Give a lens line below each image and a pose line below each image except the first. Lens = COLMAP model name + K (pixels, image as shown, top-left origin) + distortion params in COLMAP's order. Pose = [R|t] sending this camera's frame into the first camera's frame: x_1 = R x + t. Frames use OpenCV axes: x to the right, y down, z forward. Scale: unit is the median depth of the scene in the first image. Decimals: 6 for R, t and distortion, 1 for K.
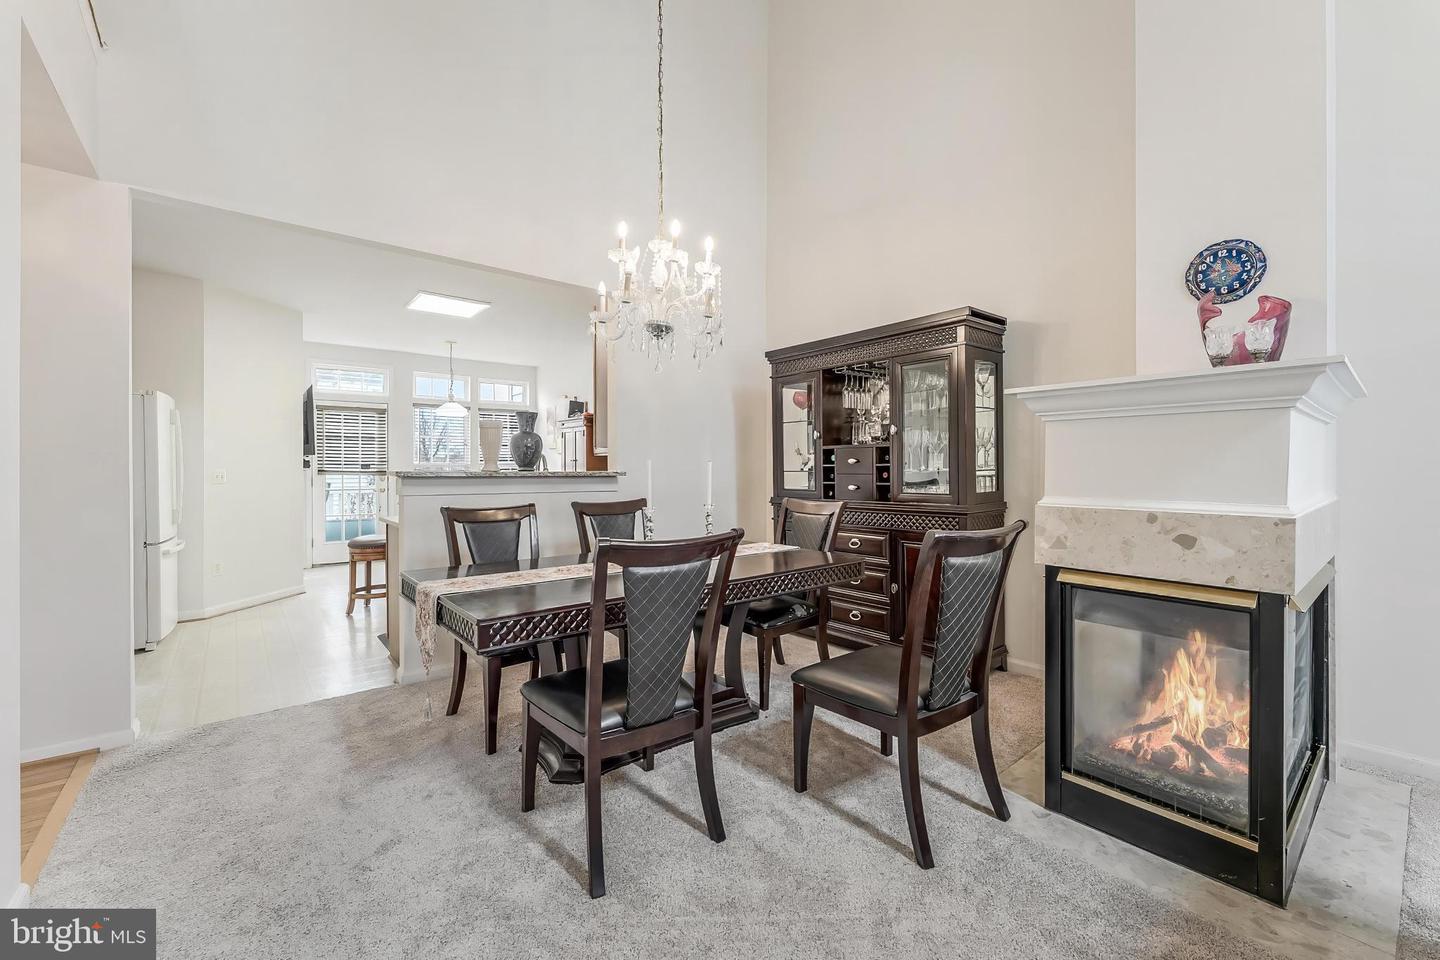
lens RADIAL K [[581.7, 0, 719.5], [0, 581.7, 467.1], [0, 0, 1]] dist [0.003398, -0.001316]
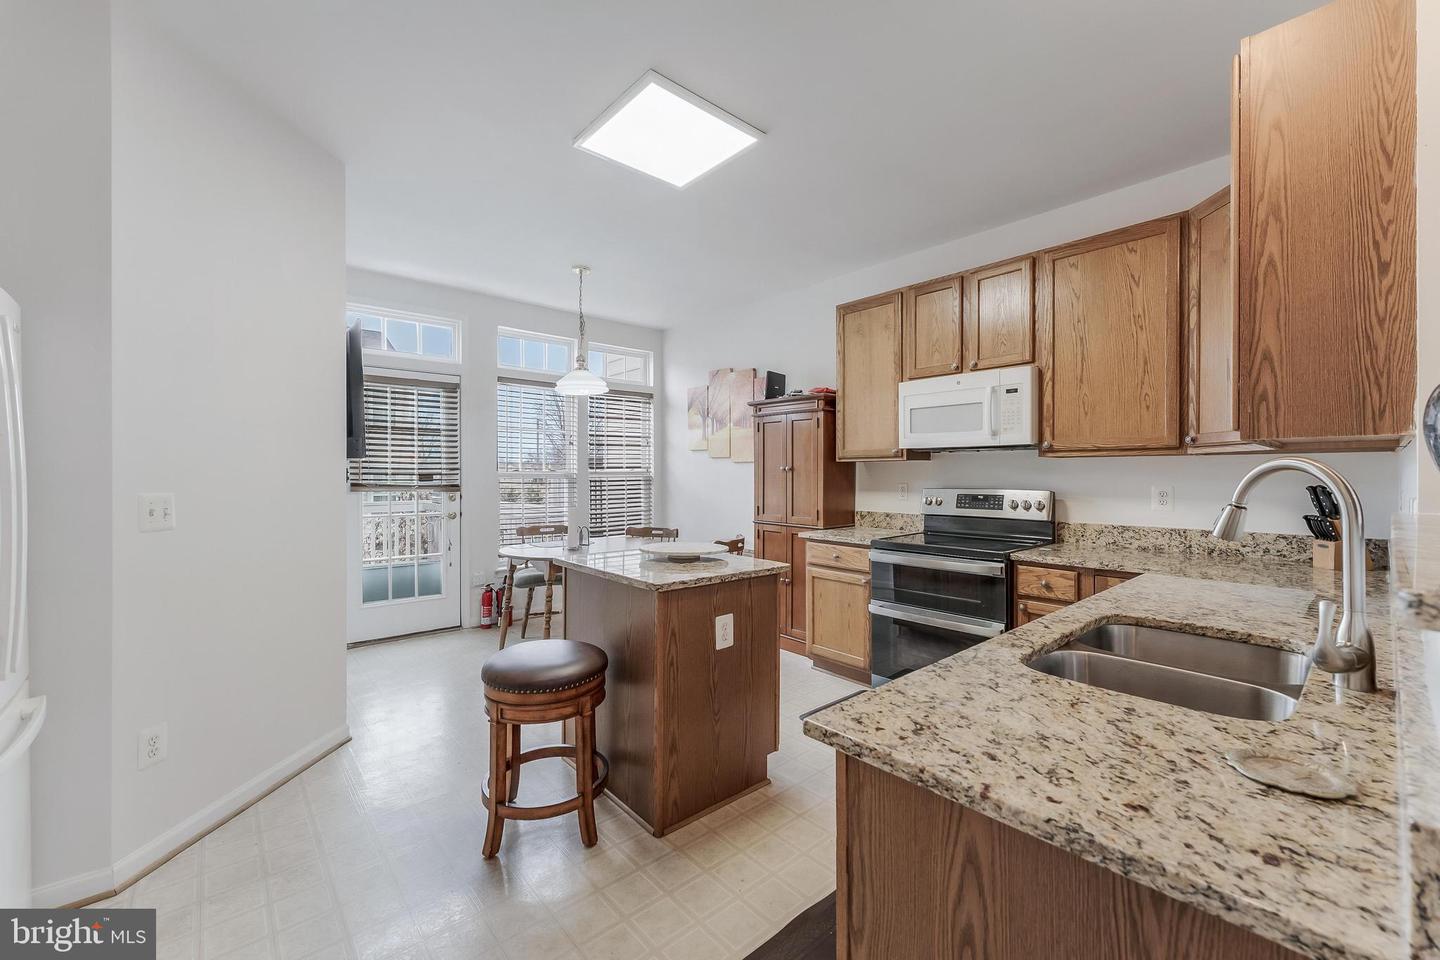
lens RADIAL K [[581.7, 0, 716.1], [0, 581.7, 475.9], [0, 0, 1]] dist [0.003398, -0.001316]
pose [[0.999709, 0.009534, 0.022168, -0.316875], [-0.009604, 0.999949, 0.003018, -0.007159], [-0.022138, -0.003230, 0.999750, 0.384647]]
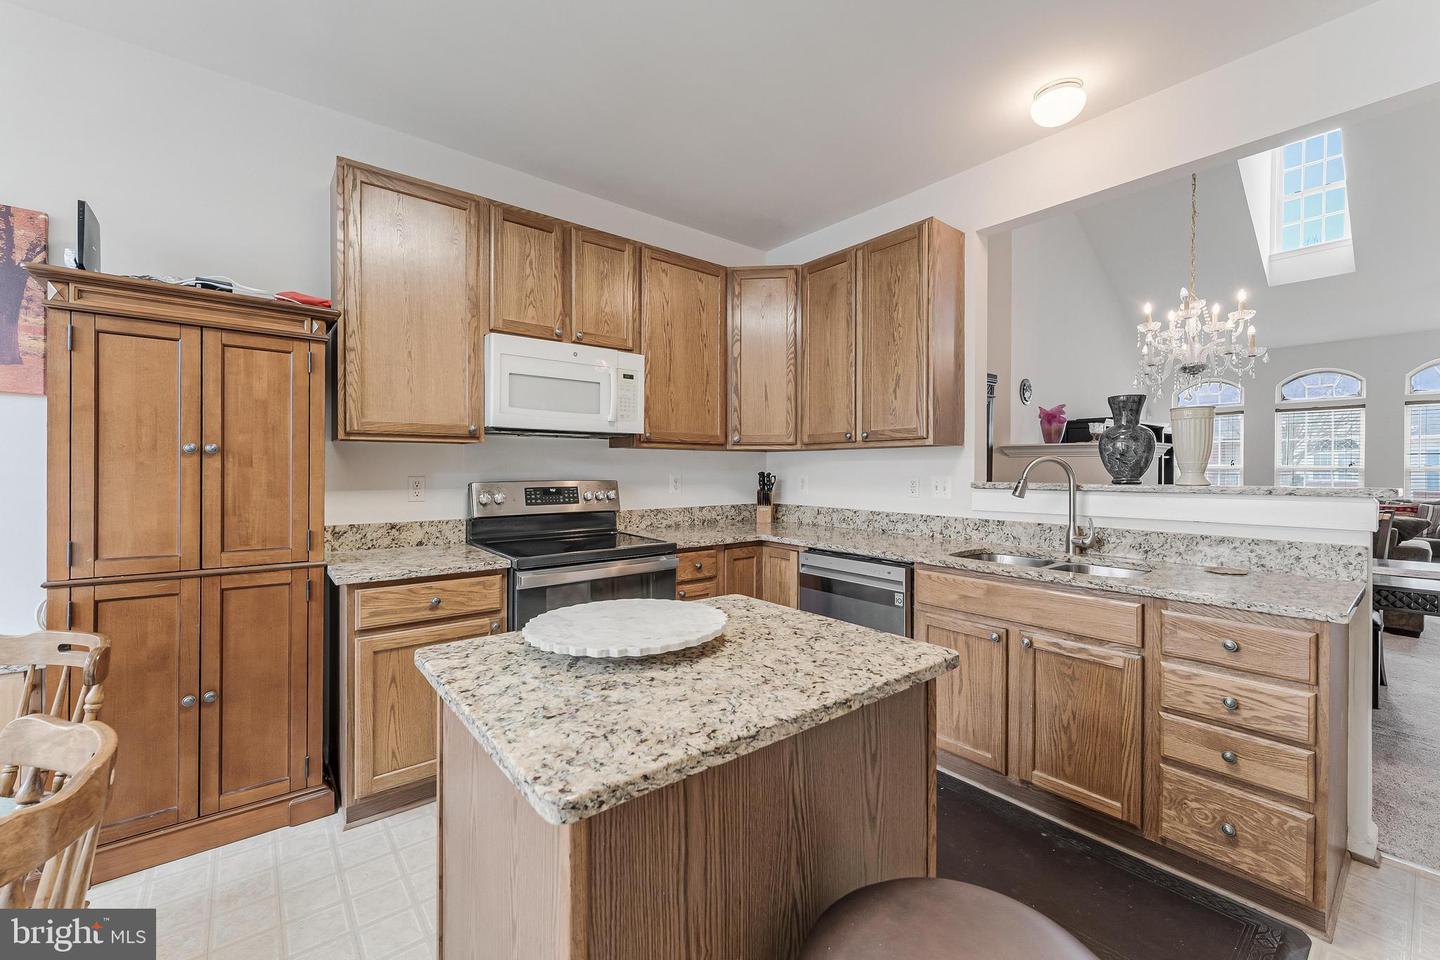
lens RADIAL K [[581.7, 0, 737.5], [0, 581.7, 473.7], [0, 0, 1]] dist [0.003398, -0.001316]
pose [[-0.002528, -0.008217, 0.999963, -0.484308], [-0.007760, 0.999936, 0.008197, -0.006449], [-0.999967, -0.007739, -0.002592, 0.701293]]
